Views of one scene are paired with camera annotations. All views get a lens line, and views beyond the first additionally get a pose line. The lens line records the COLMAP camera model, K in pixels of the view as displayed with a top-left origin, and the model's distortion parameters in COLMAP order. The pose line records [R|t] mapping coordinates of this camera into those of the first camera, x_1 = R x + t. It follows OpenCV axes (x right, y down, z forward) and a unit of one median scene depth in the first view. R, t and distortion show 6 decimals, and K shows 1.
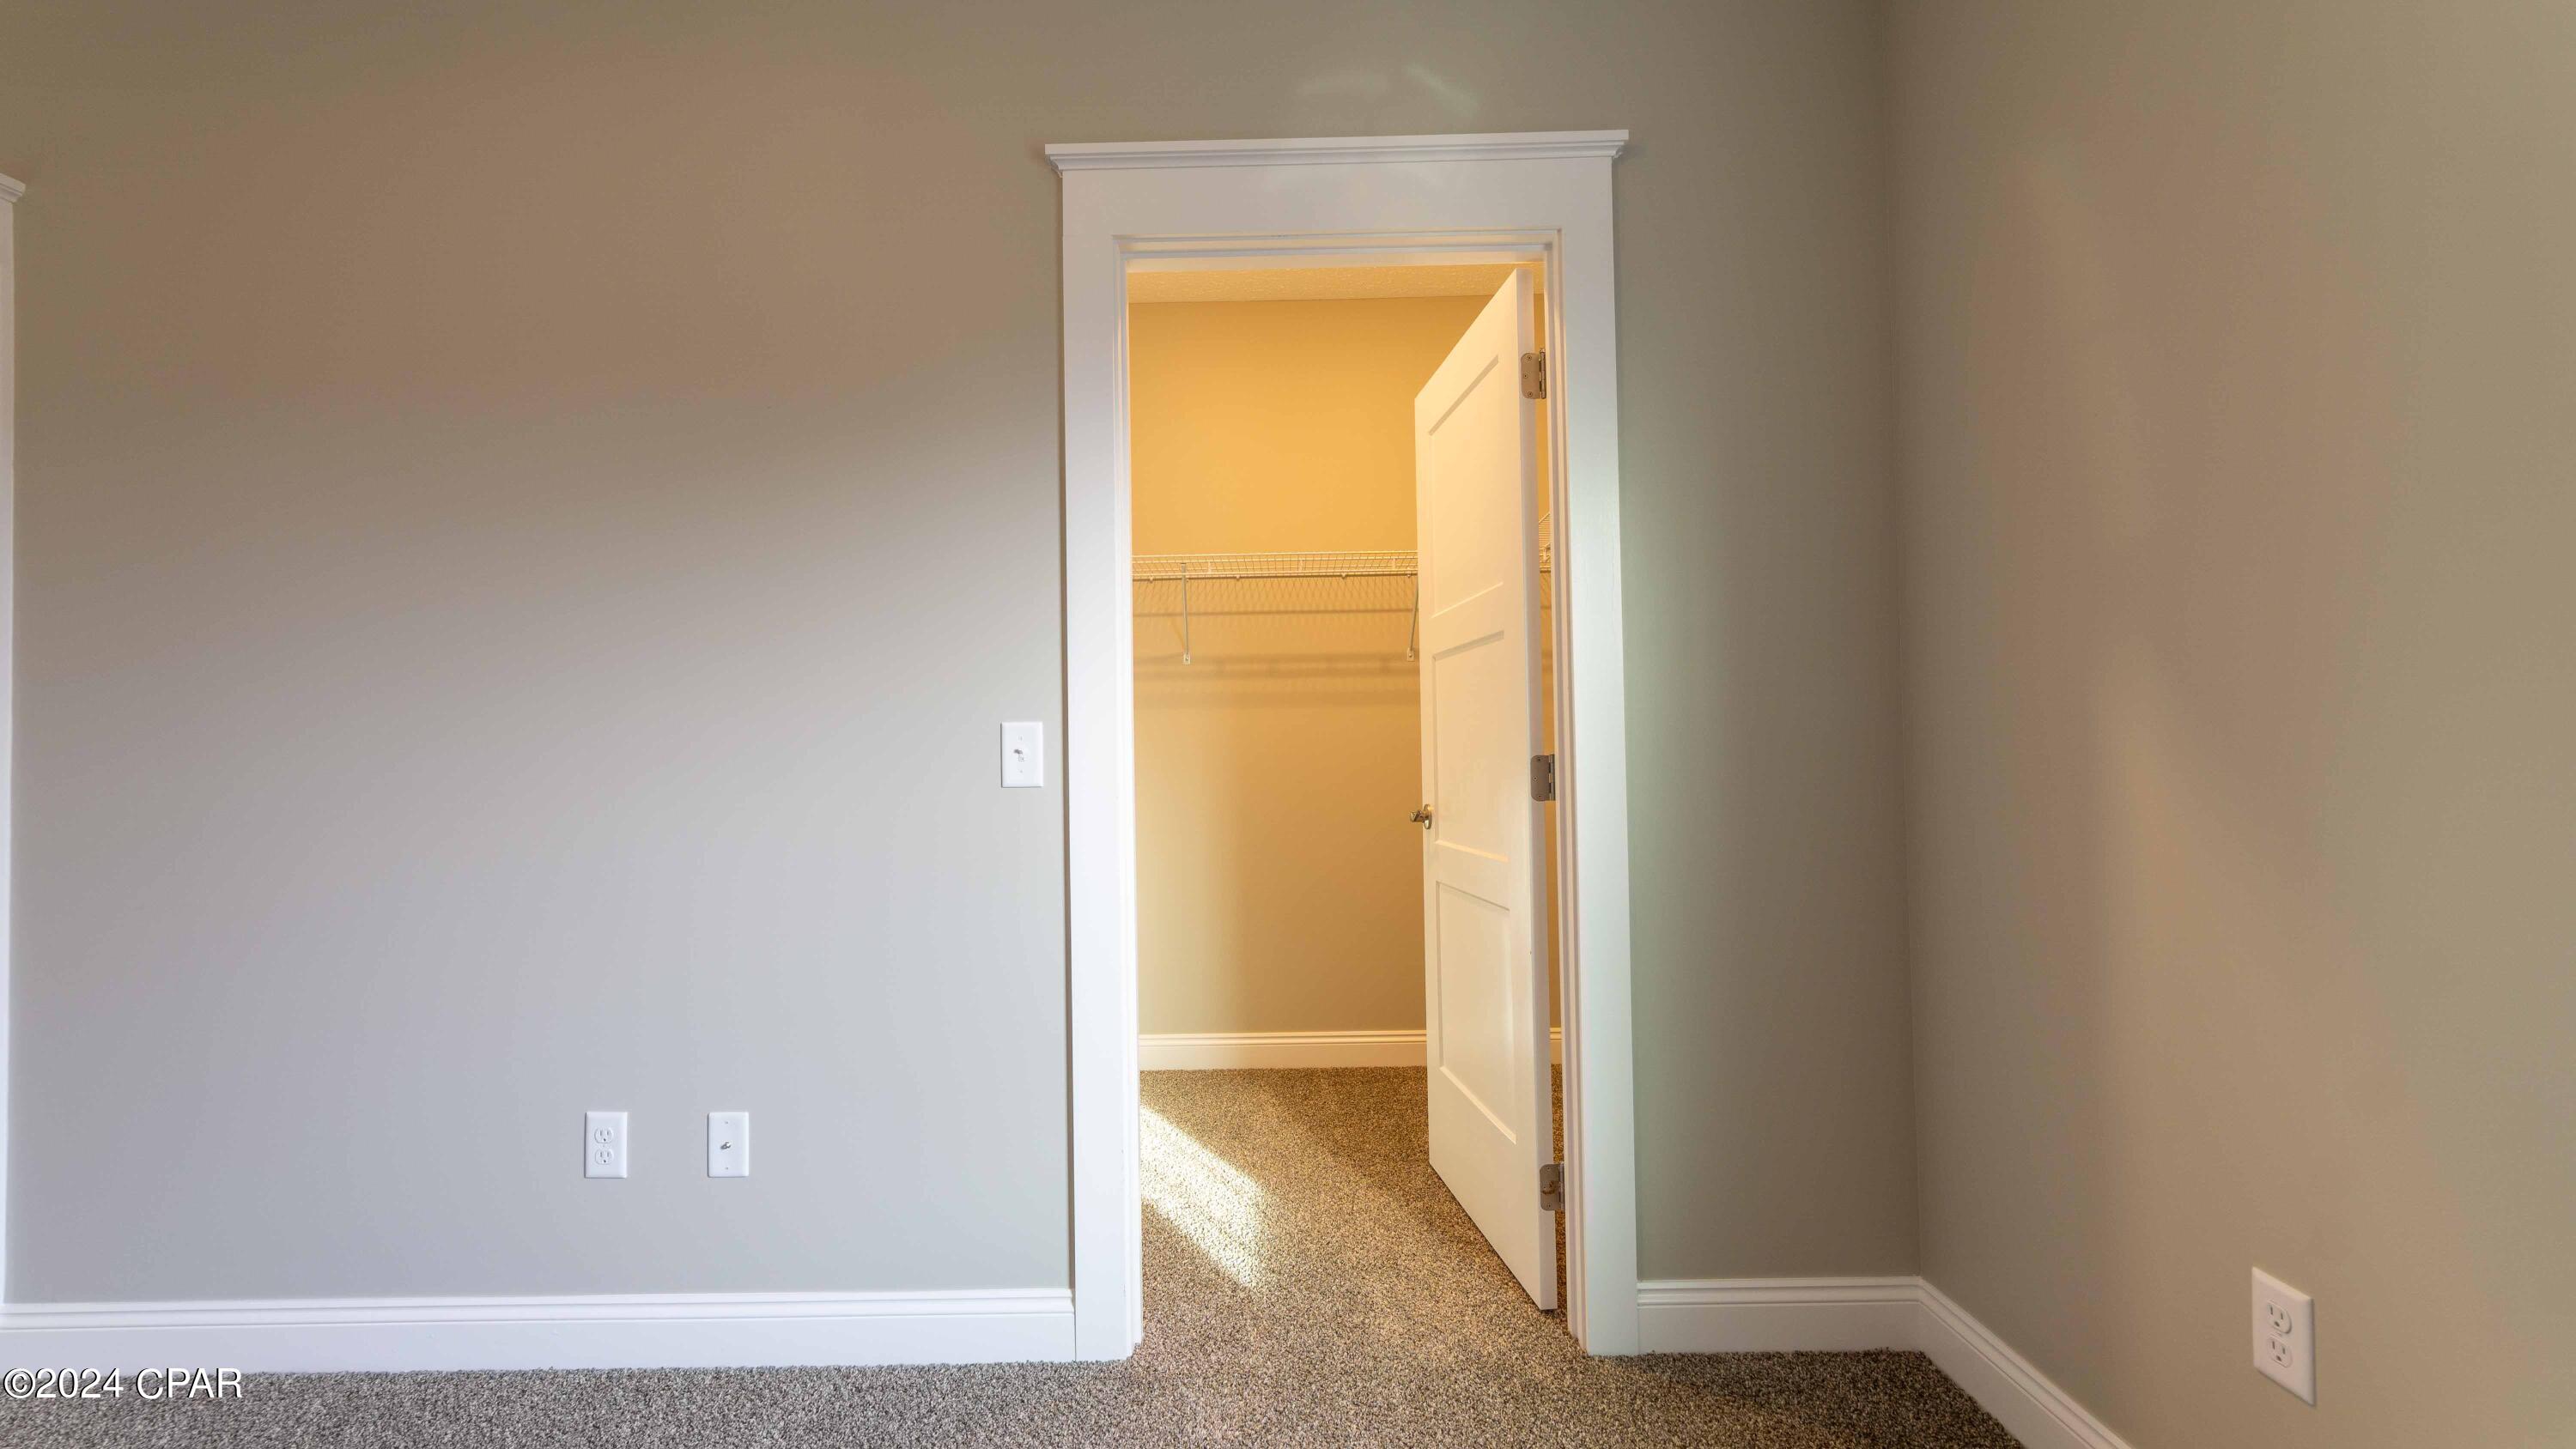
lens RADIAL K [[1124.9, 0, 1286.6], [0, 1124.9, 733.6], [0, 0, 1]] dist [0.000538, 0.000267]
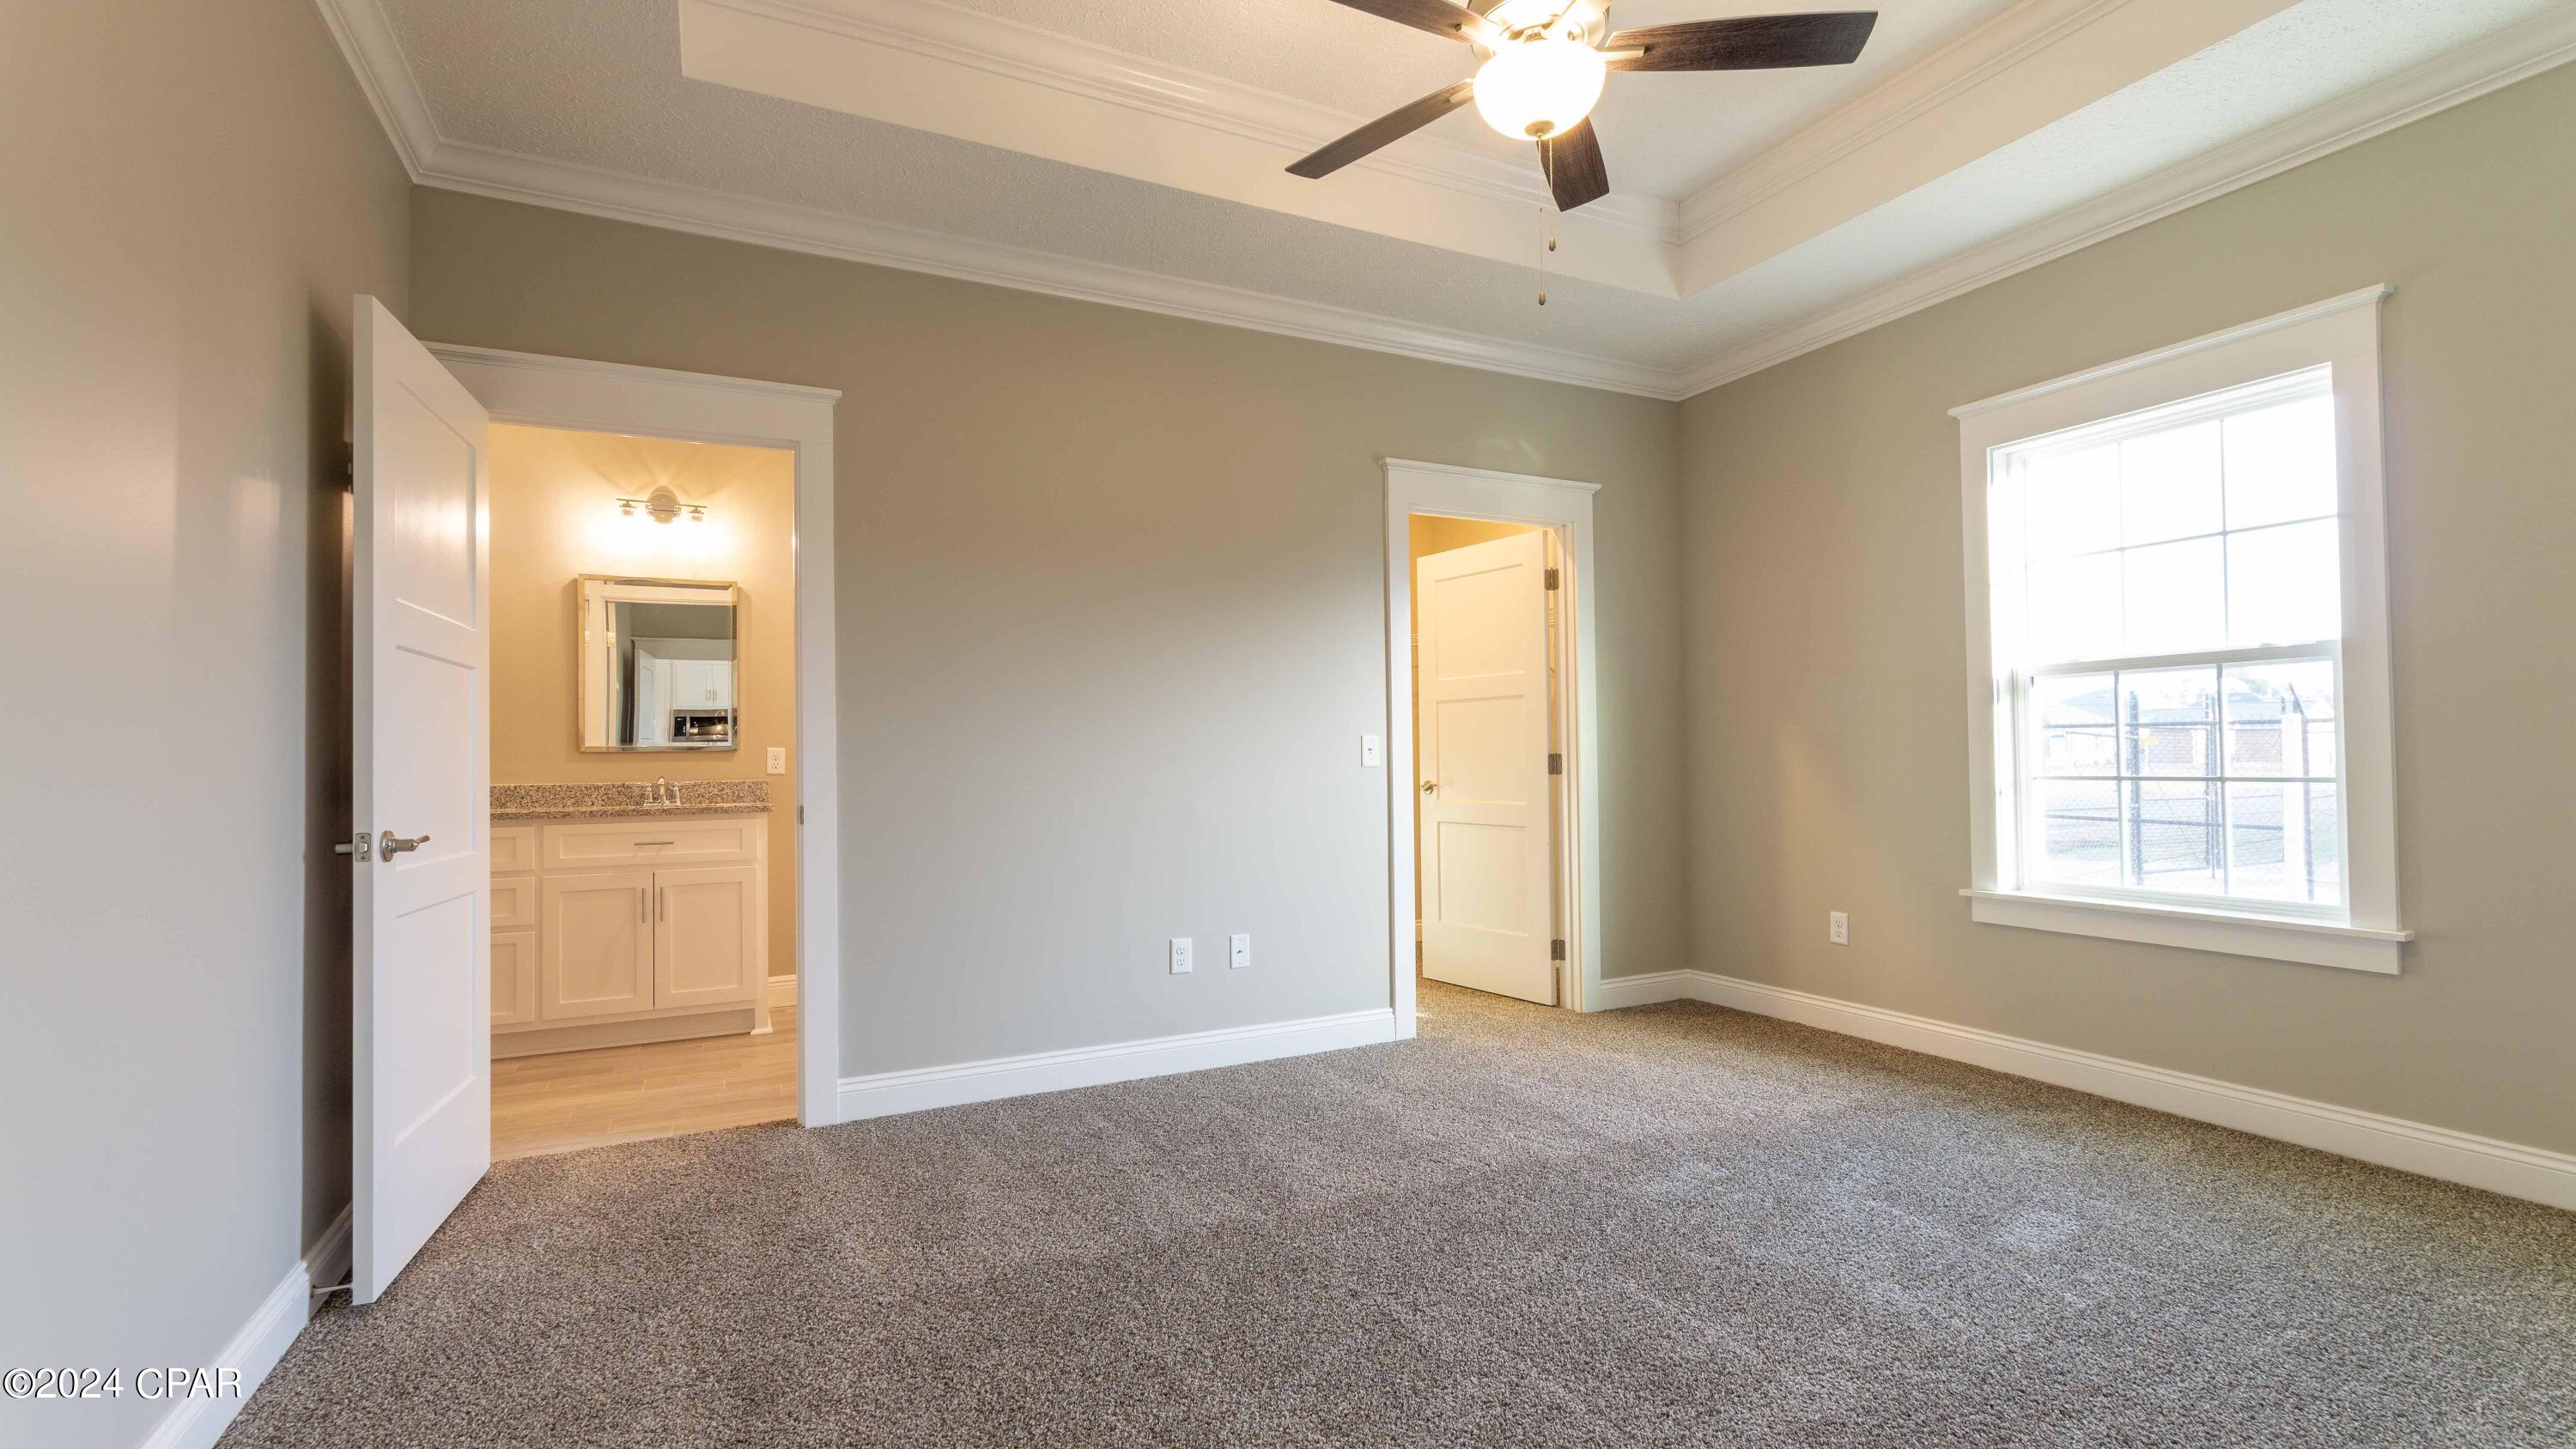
lens RADIAL K [[1124.9, 0, 1284.2], [0, 1124.9, 750.0], [0, 0, 1]] dist [0.000538, 0.000267]
pose [[0.894378, 0.007903, 0.447242, -1.300279], [-0.007803, 0.999967, -0.002065, 0.021620], [-0.447244, -0.001643, 0.894411, -0.772357]]
